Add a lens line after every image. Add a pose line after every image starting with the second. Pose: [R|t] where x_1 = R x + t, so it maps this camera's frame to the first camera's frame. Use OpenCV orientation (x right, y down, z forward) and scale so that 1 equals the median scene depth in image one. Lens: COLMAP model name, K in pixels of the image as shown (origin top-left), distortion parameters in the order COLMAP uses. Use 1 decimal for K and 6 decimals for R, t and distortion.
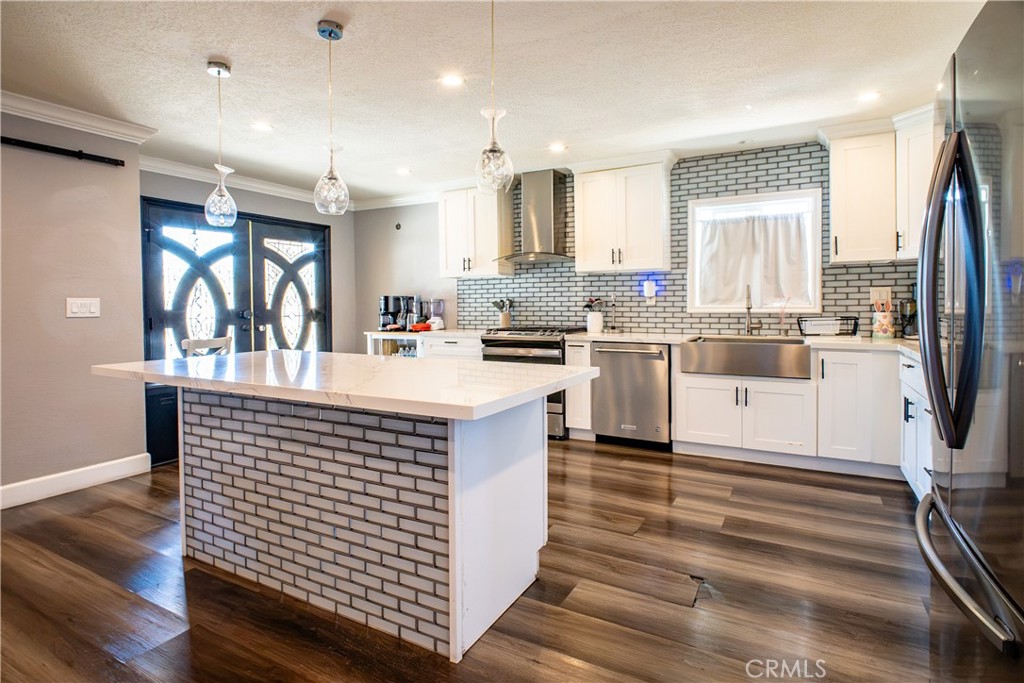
lens RADIAL K [[508.4, 0, 556.2], [0, 508.4, 309.9], [0, 0, 1]] dist [-0.003551, -0.006012]
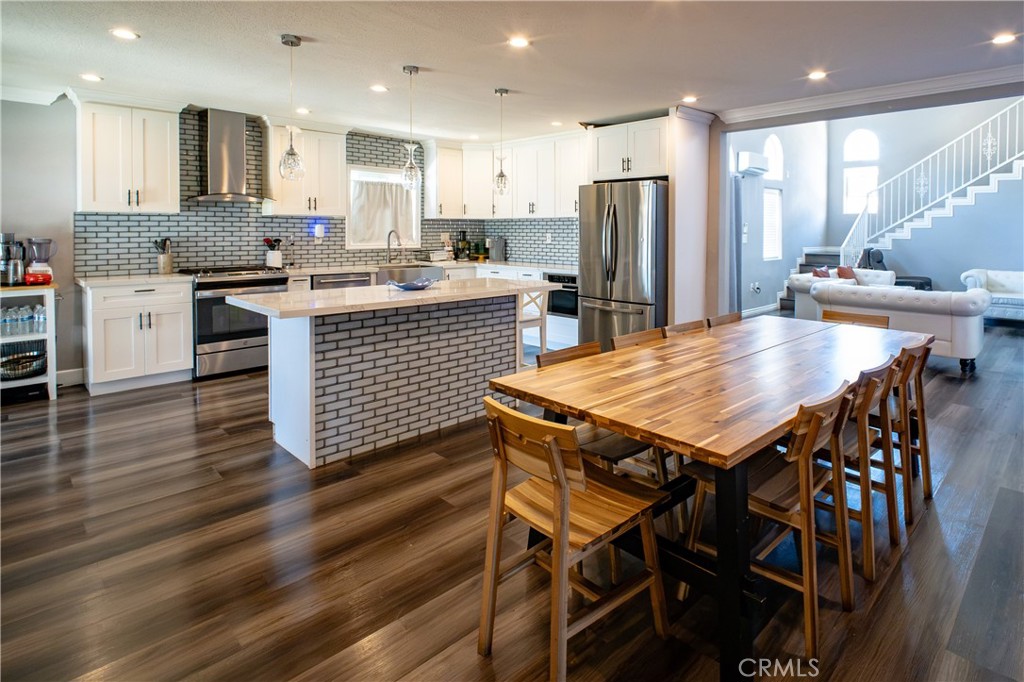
lens RADIAL K [[560.0, 0, 519.5], [0, 560.0, 234.2], [0, 0, 1]] dist [-0.020456, 0.000326]
pose [[0.308902, 0.006008, 0.951075, -0.960881], [0.012792, 0.999863, -0.010471, -0.013119], [-0.951008, 0.015401, 0.308783, 0.132438]]
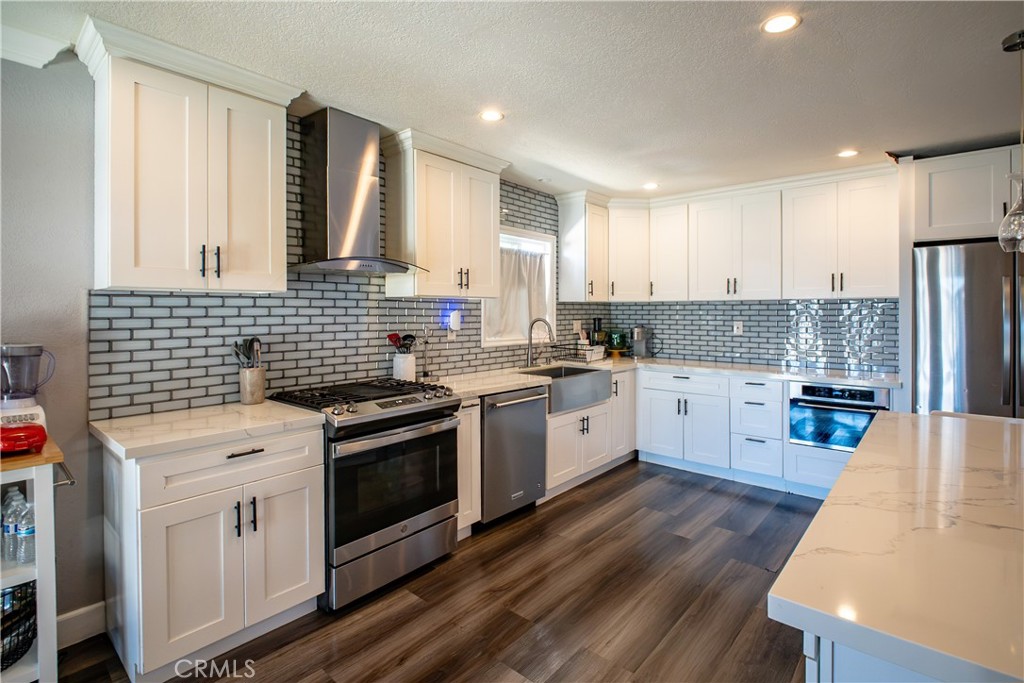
lens RADIAL K [[508.4, 0, 471.9], [0, 508.4, 309.0], [0, 0, 1]] dist [-0.003551, -0.006012]
pose [[0.275340, 0.016671, 0.961202, -0.591945], [0.015236, 0.999648, -0.021702, -0.042146], [-0.961226, 0.020620, 0.274989, 0.767770]]
